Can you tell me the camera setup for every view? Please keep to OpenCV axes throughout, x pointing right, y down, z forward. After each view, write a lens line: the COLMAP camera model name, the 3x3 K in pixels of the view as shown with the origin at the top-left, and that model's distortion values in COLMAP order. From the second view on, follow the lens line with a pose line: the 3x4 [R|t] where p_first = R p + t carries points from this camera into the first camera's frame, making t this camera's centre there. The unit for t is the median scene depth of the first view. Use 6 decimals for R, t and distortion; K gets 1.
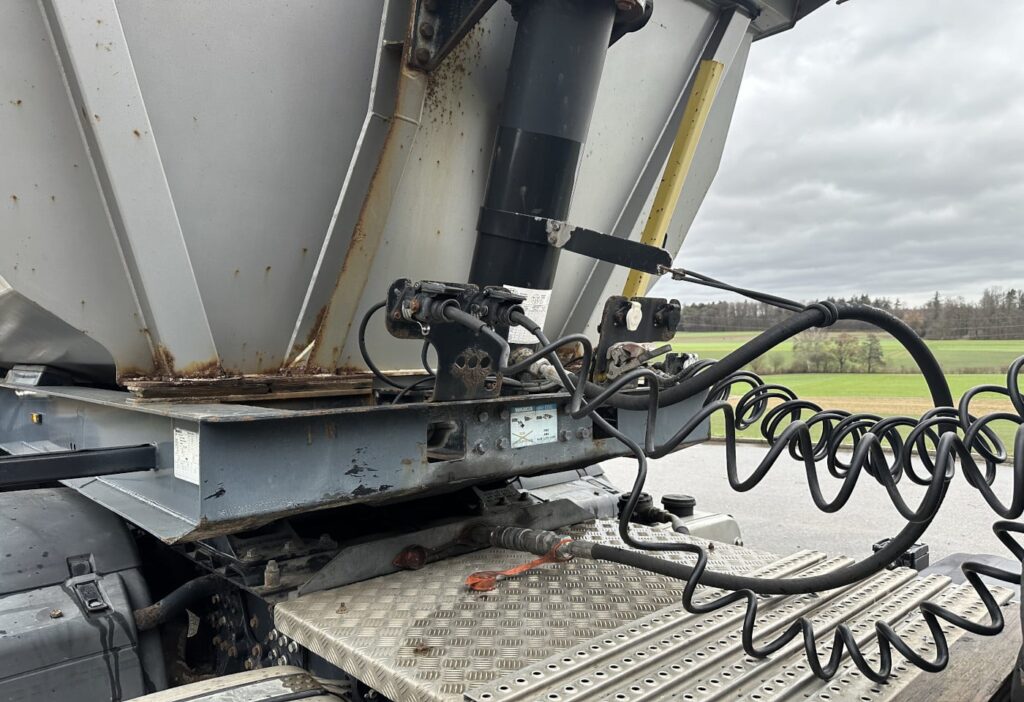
lens RADIAL K [[728.1, 0, 512.0], [0, 728.1, 351.0], [0, 0, 1]] dist [0.001197, -0.130948]
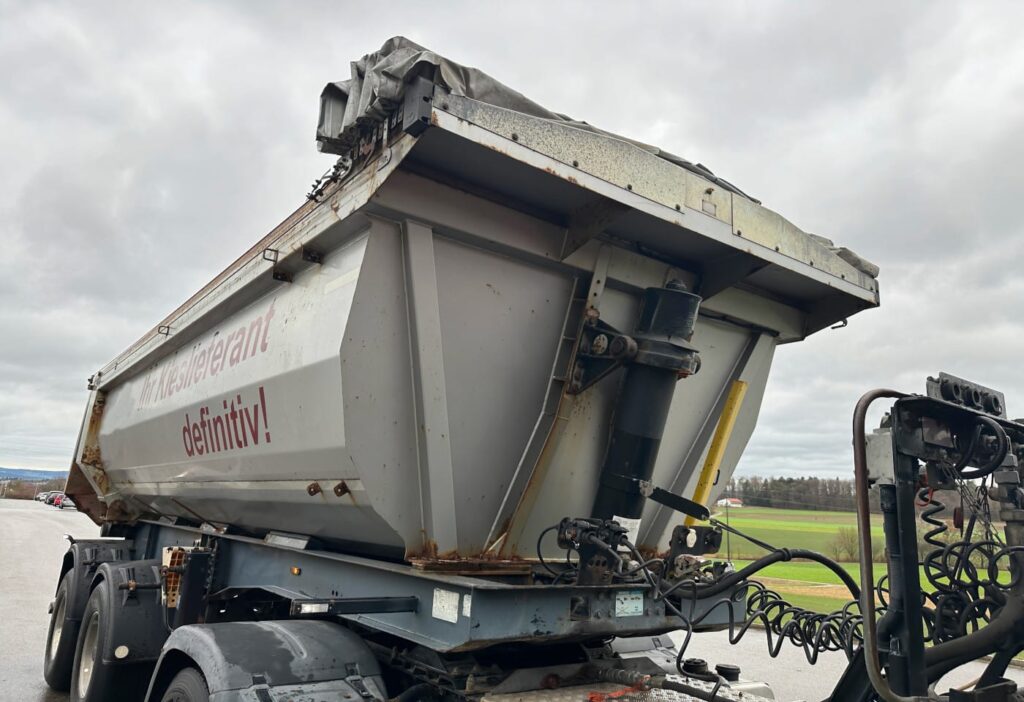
lens RADIAL K [[739.4, 0, 500.2], [0, 739.4, 298.9], [0, 0, 1]] dist [0.133370, -0.366098]
pose [[0.991884, 0.039390, -0.120890, -0.086139], [-0.070835, 0.960774, -0.268132, -0.090974], [0.105586, 0.274520, 0.955767, -0.894578]]
